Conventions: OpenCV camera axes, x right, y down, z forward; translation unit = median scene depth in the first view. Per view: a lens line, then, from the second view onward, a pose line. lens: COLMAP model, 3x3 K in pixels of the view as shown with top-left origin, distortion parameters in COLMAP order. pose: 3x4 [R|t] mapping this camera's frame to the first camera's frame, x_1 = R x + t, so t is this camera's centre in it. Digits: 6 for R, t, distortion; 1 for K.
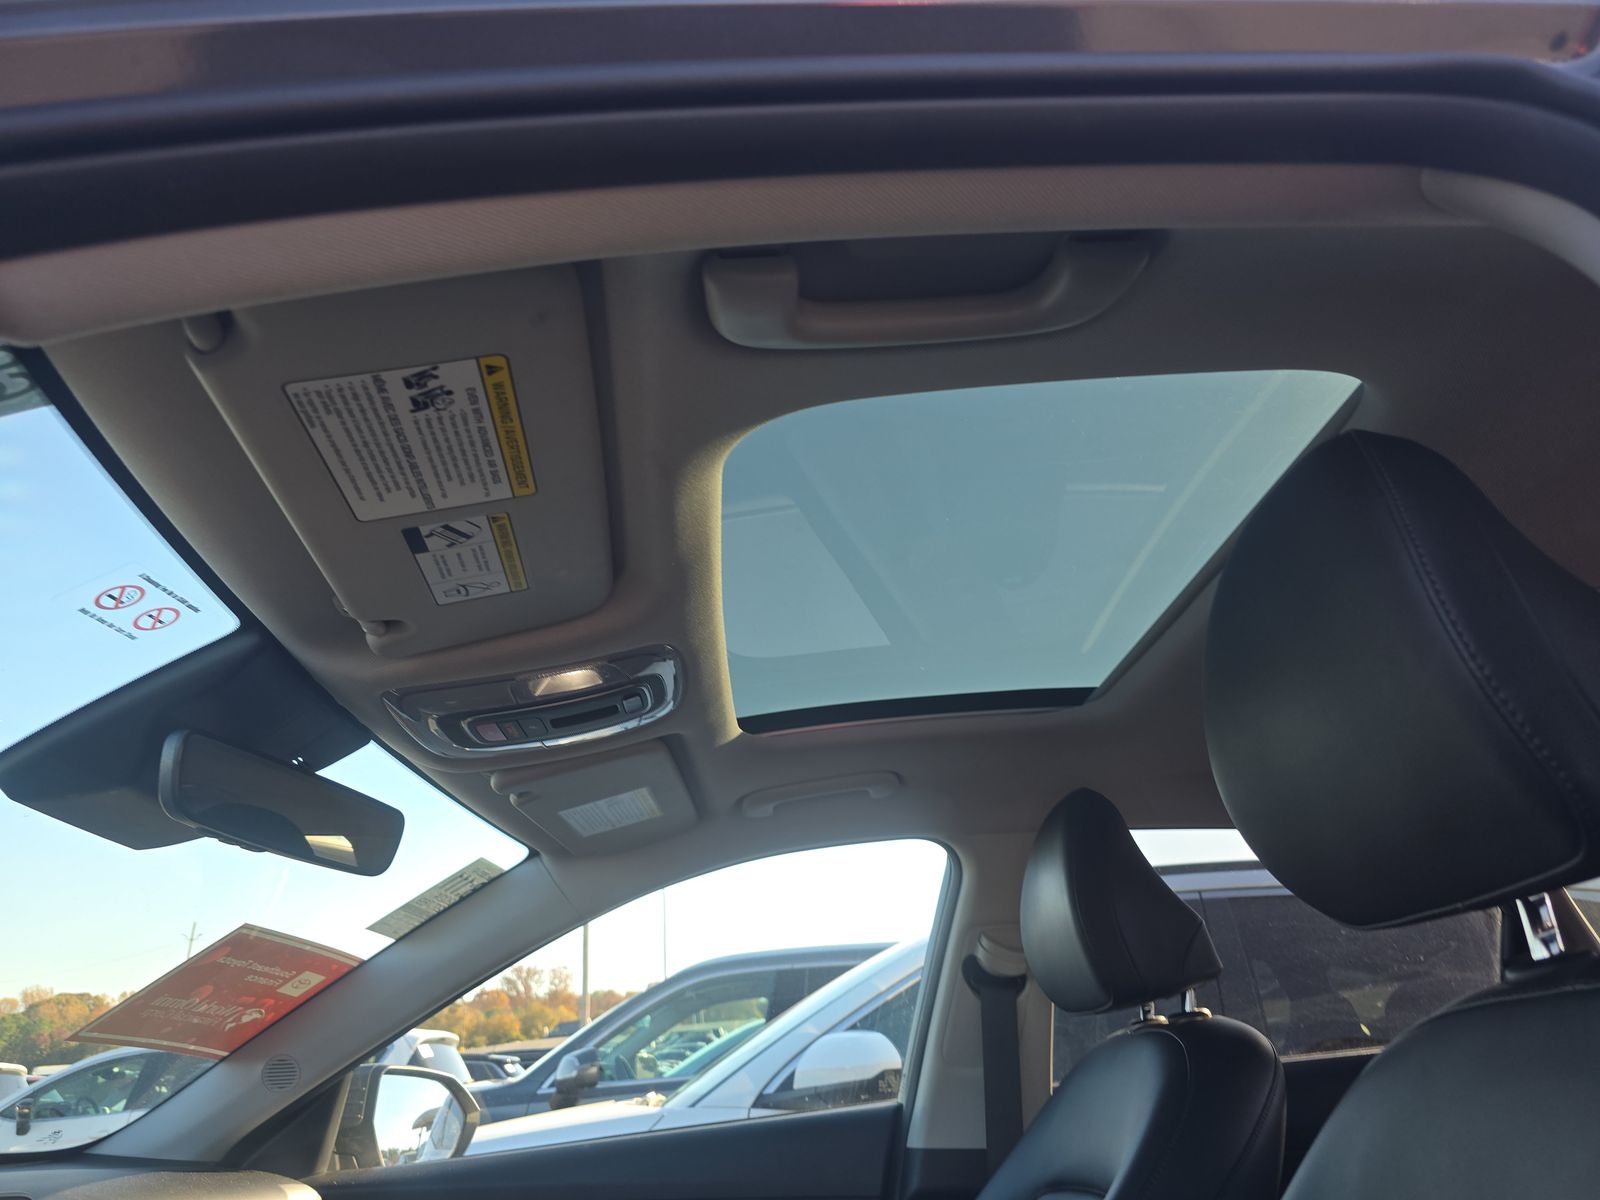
lens RADIAL K [[1089.5, 0, 809.7], [0, 1089.5, 598.7], [0, 0, 1]] dist [0.005875, -0.004044]
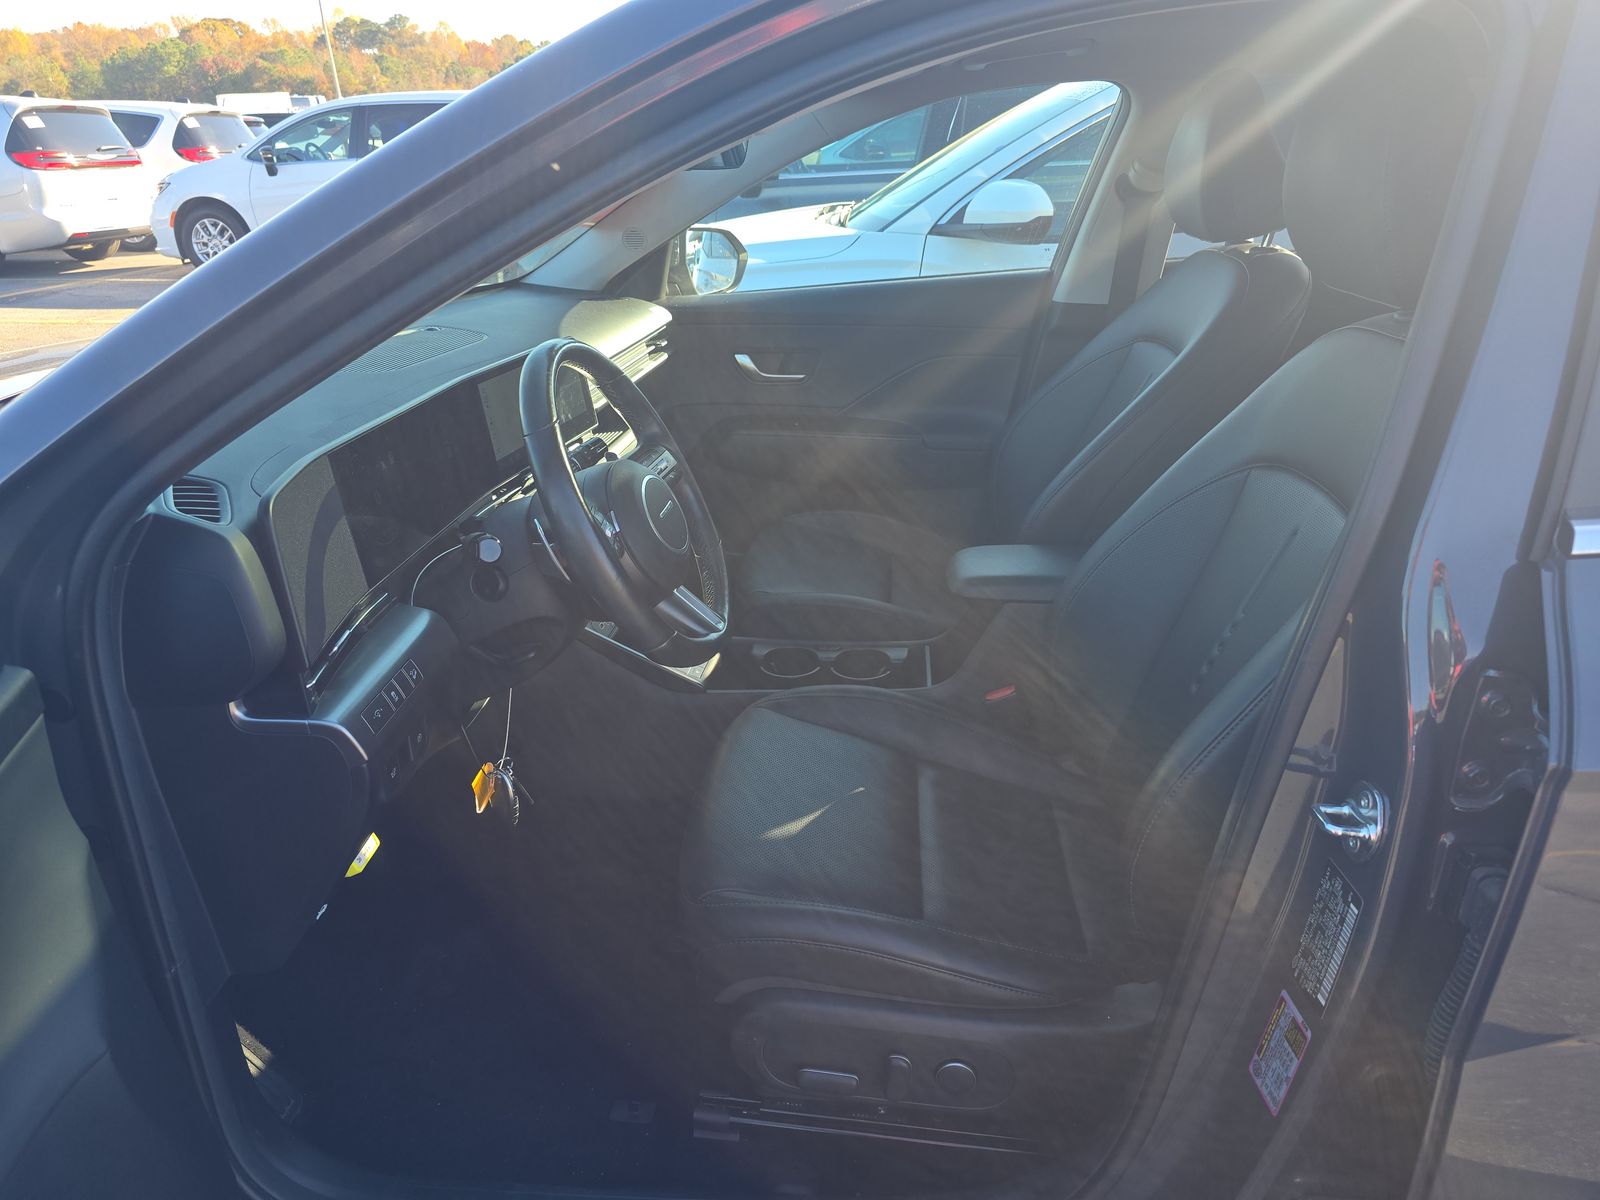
lens RADIAL K [[1089.5, 0, 800.7], [0, 1089.5, 595.9], [0, 0, 1]] dist [0.005875, -0.004044]
pose [[0.991962, 0.077377, -0.100122, -0.066822], [0.020464, 0.682735, 0.730380, -0.292384], [0.124871, -0.726558, 0.675663, -0.306607]]
